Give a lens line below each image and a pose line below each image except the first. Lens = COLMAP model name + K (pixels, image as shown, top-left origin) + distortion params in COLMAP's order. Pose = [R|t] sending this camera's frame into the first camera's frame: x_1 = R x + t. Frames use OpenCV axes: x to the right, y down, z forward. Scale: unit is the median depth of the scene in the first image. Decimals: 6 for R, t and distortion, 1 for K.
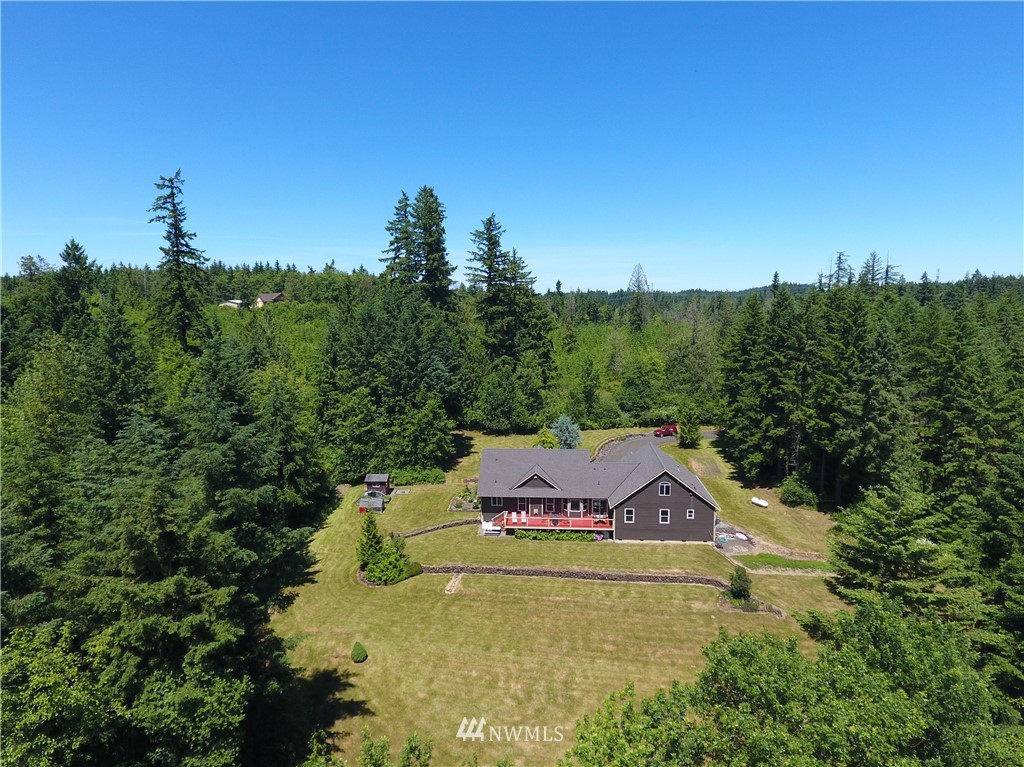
lens RADIAL K [[624.2, 0, 512.0], [0, 624.2, 383.5], [0, 0, 1]] dist [-0.003806, -0.000577]
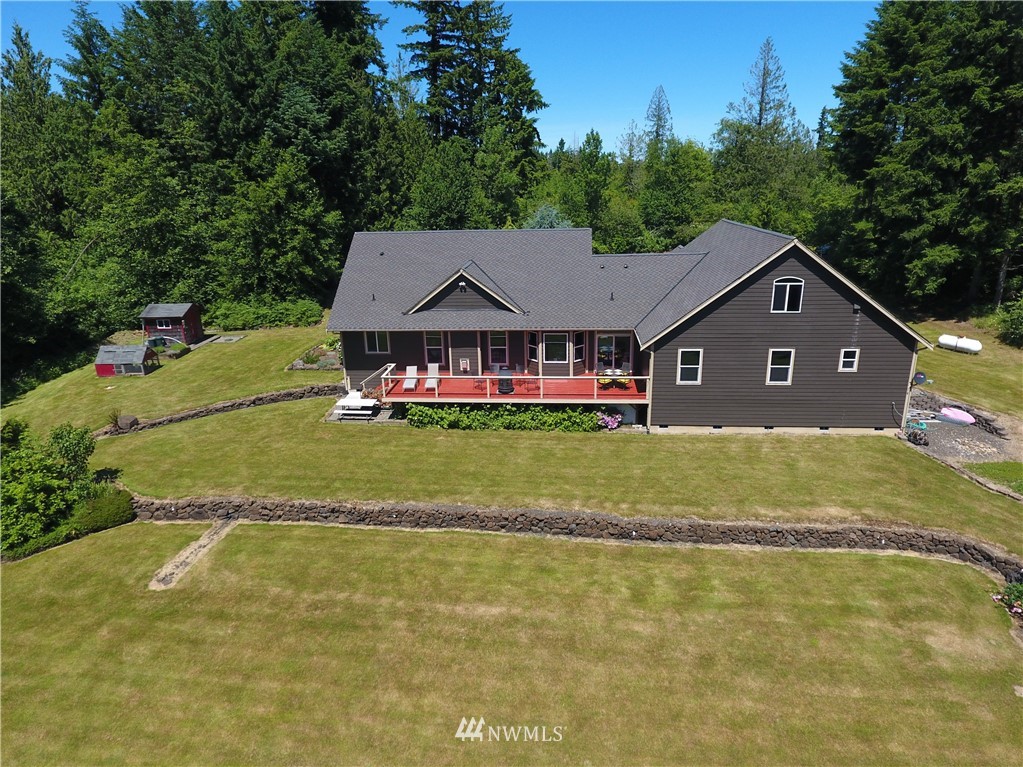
lens RADIAL K [[623.6, 0, 511.5], [0, 623.6, 383.5], [0, 0, 1]] dist [-0.003806, -0.000577]
pose [[0.999873, -0.011236, -0.011337, 0.079643], [0.013064, 0.984163, 0.176785, 0.150492], [0.009171, -0.176911, 0.984184, 0.606814]]
